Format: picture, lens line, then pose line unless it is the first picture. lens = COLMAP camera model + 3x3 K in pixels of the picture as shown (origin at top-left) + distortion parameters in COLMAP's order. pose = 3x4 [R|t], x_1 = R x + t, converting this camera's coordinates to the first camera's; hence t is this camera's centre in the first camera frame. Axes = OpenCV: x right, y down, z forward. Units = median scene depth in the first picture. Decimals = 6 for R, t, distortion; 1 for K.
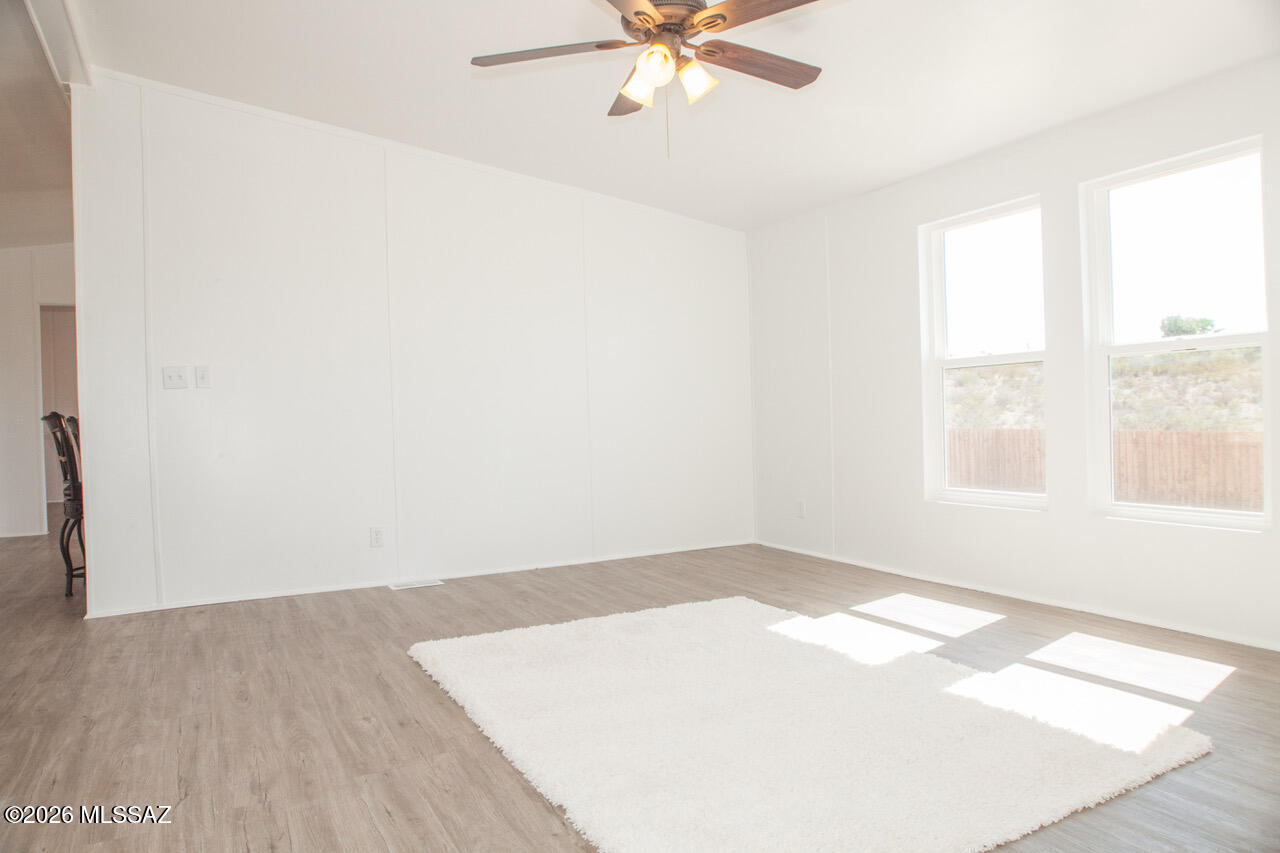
lens RADIAL K [[872.4, 0, 640.0], [0, 872.4, 426.5], [0, 0, 1]] dist [-0.044213, 0.000792]
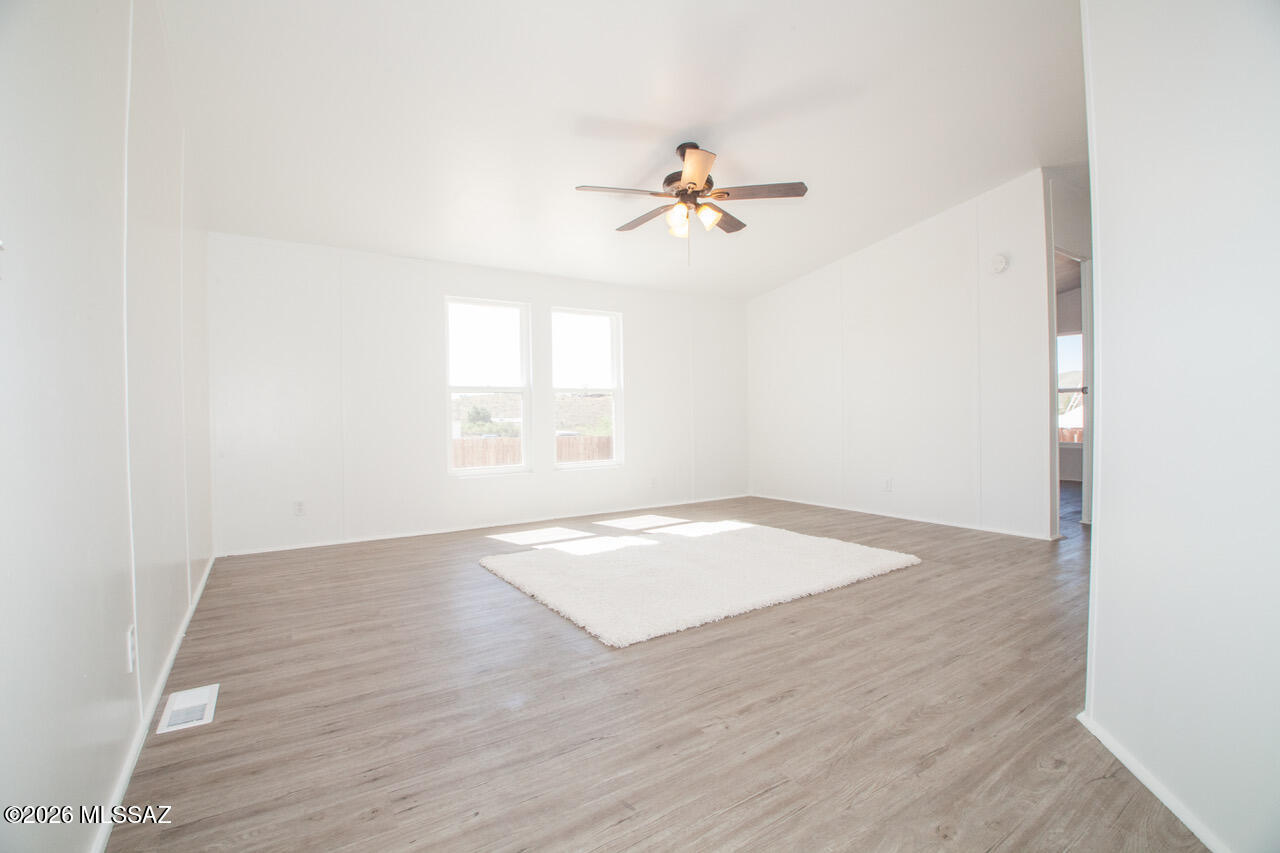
lens RADIAL K [[563.6, 0, 628.7], [0, 563.6, 422.3], [0, 0, 1]] dist [-0.029988, -0.006727]
pose [[-0.106642, 0.016303, 0.994164, -1.127638], [0.029829, 0.999468, -0.013191, 0.016337], [-0.993850, 0.028249, -0.107072, 1.306330]]
